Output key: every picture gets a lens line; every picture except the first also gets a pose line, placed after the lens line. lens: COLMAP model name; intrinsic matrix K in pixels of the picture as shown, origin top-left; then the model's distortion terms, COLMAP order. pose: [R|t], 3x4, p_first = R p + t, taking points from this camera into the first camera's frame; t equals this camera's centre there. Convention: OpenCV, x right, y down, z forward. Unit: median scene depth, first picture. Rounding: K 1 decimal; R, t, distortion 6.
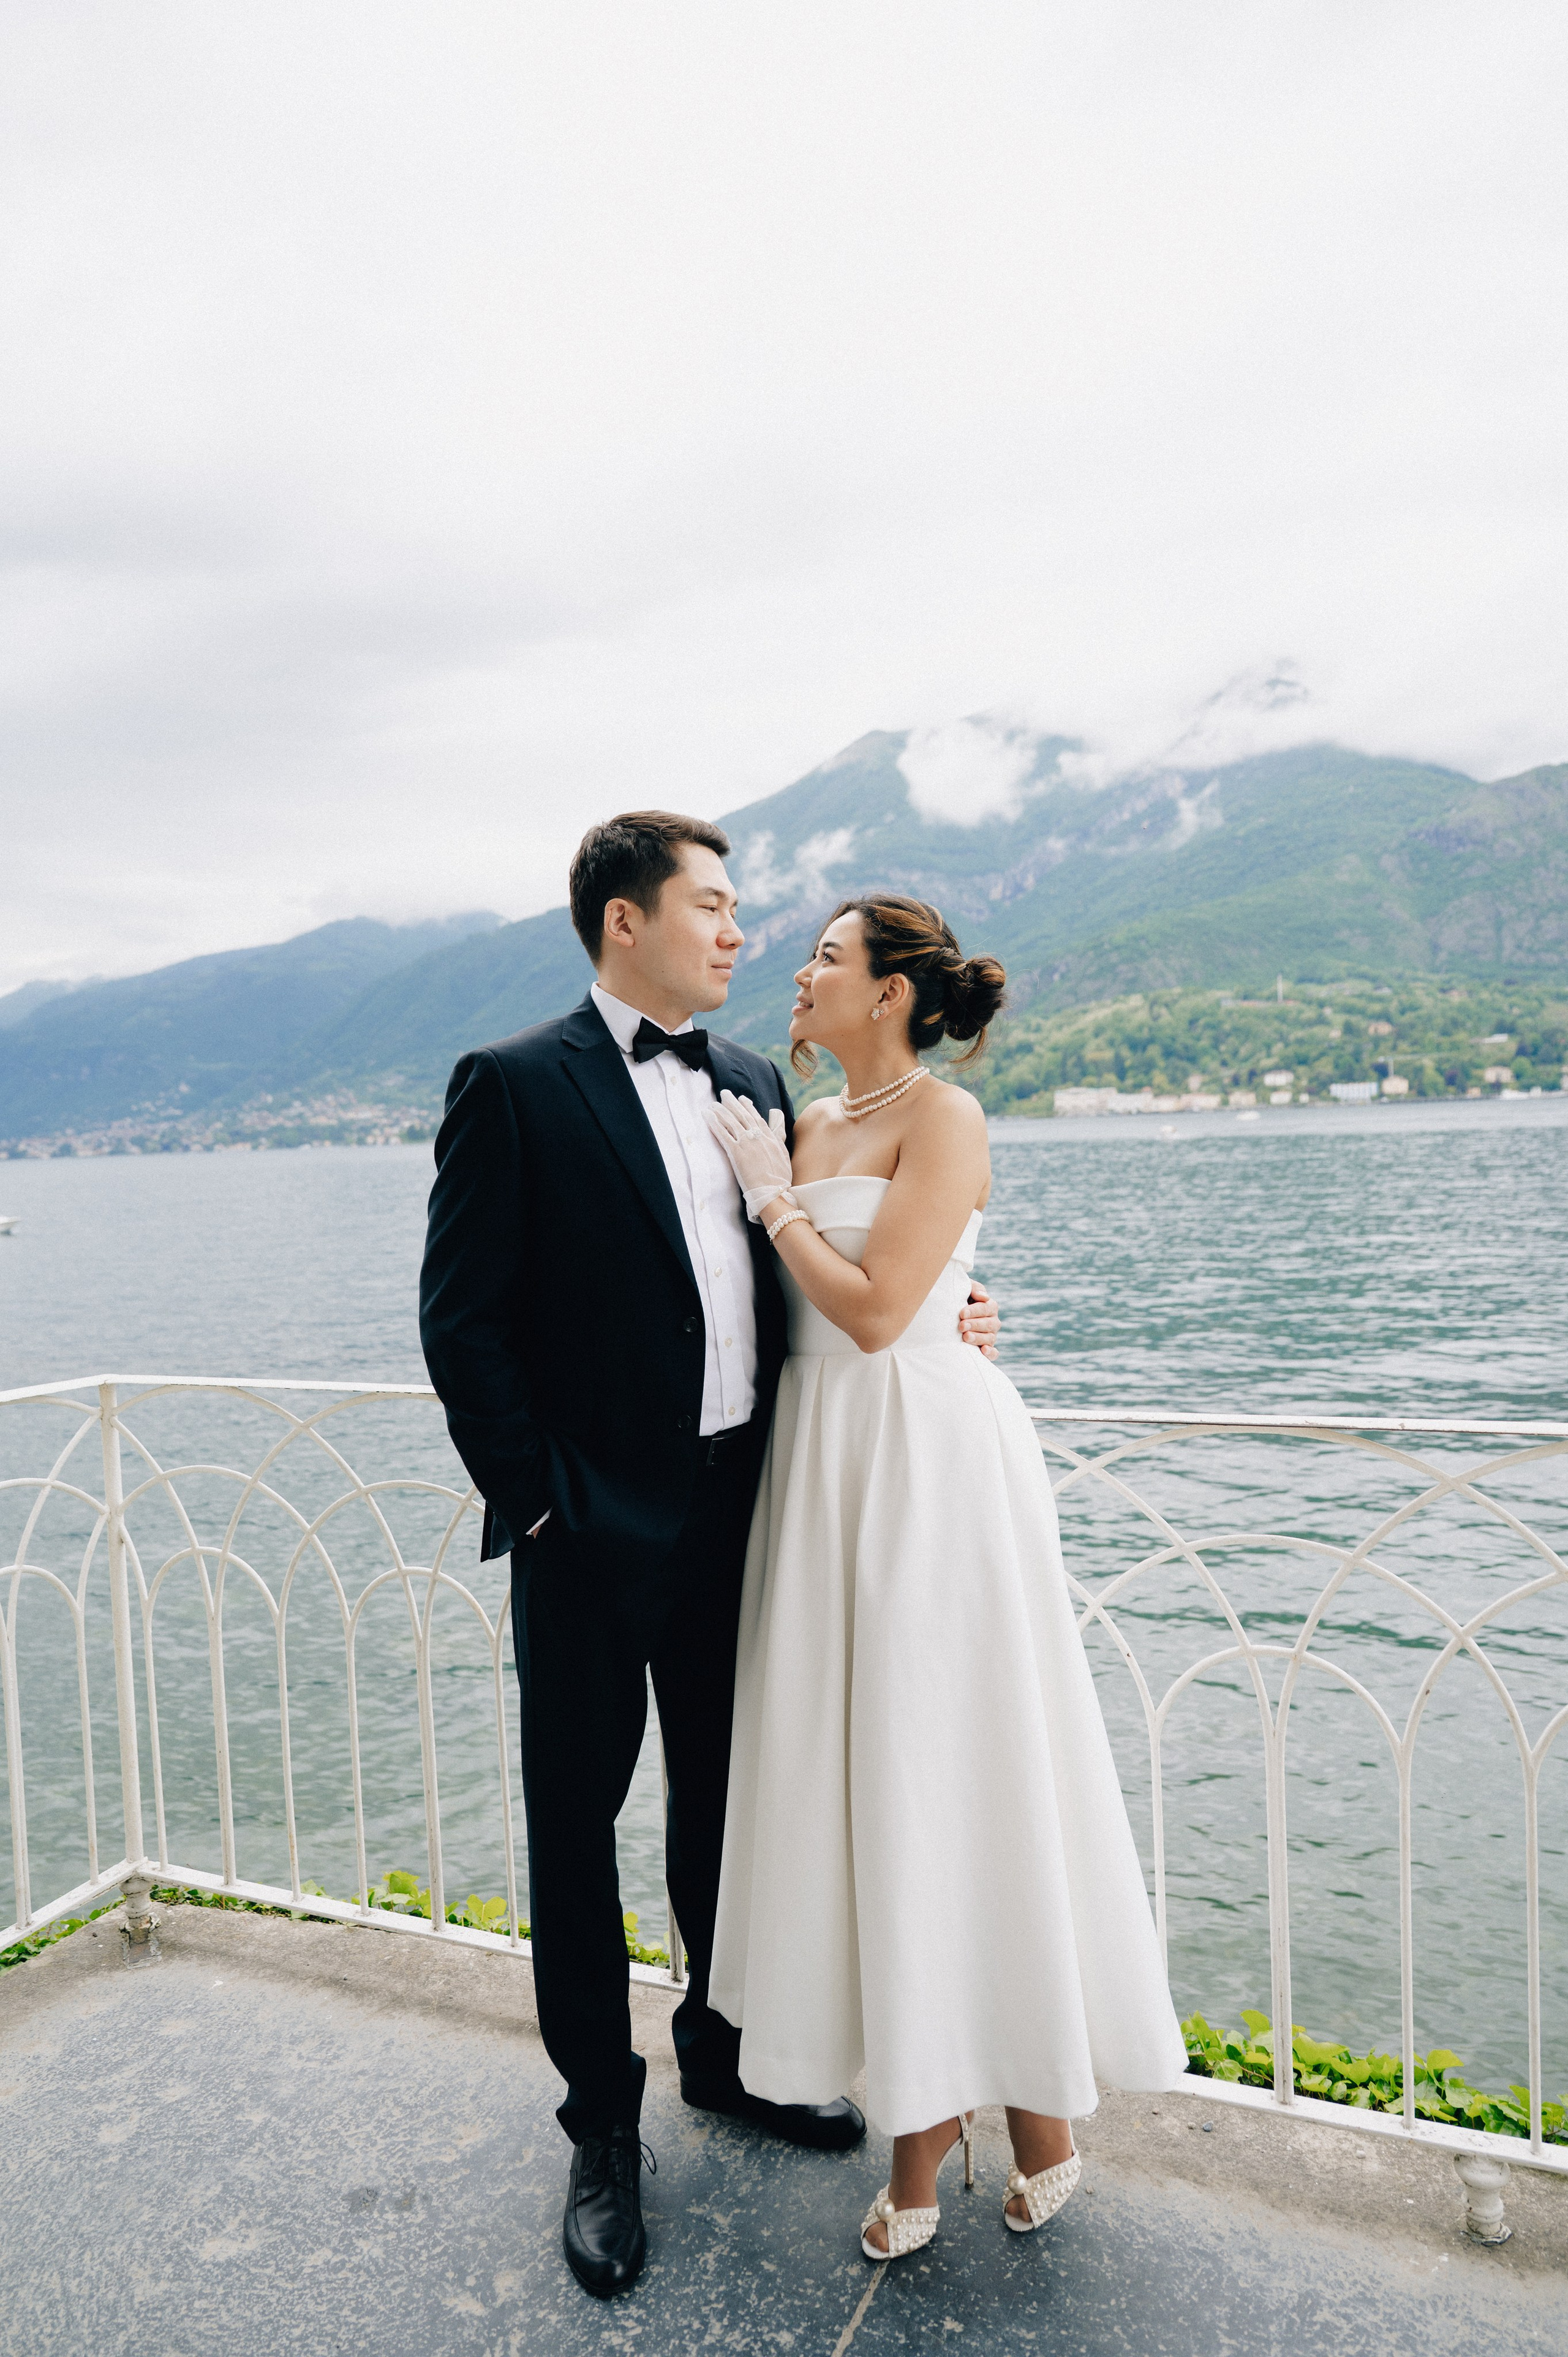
lens RADIAL K [[1593.3, 0, 784.8], [0, 1593.3, 1185.4], [0, 0, 1]] dist [0.003695, -0.005880]
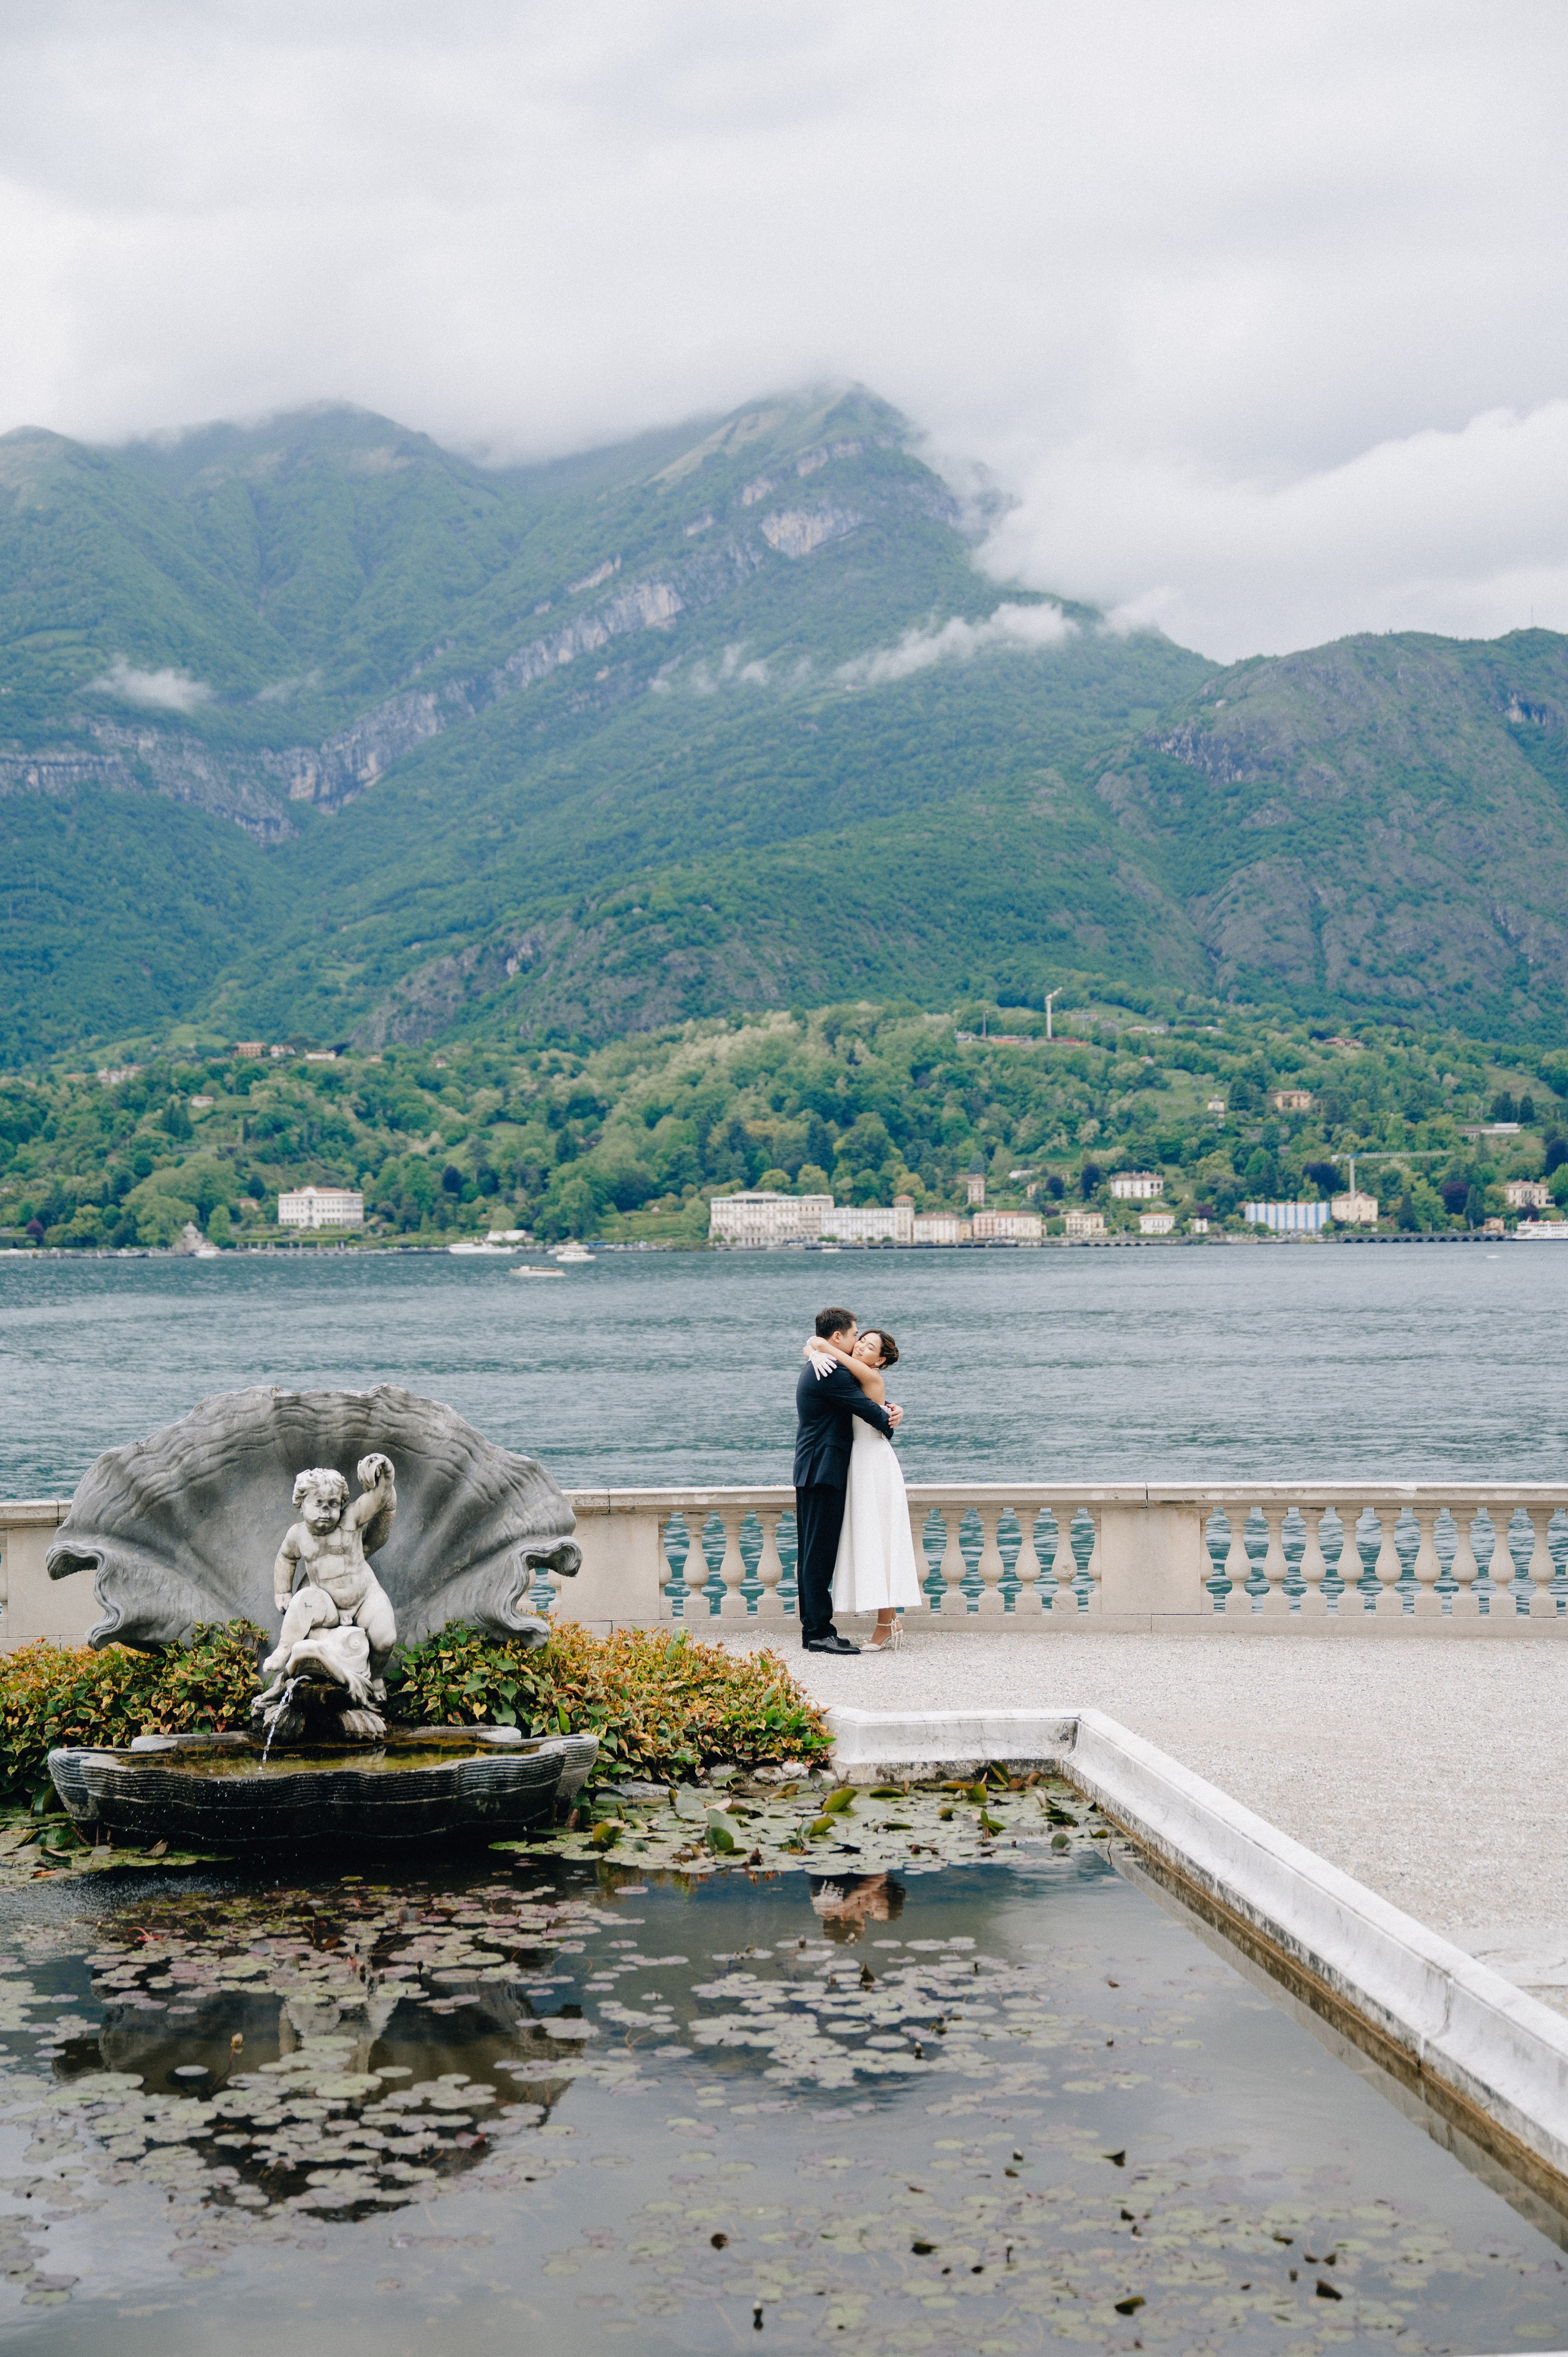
lens RADIAL K [[3284.5, 0, 783.6], [0, 3284.5, 1190.8], [0, 0, 1]] dist [0.006242, -0.005468]
pose [[0.940037, 0.036857, 0.339075, -9.348660], [-0.015652, 0.997758, -0.065061, 0.306057], [-0.340713, 0.055853, 0.938507, 2.358749]]
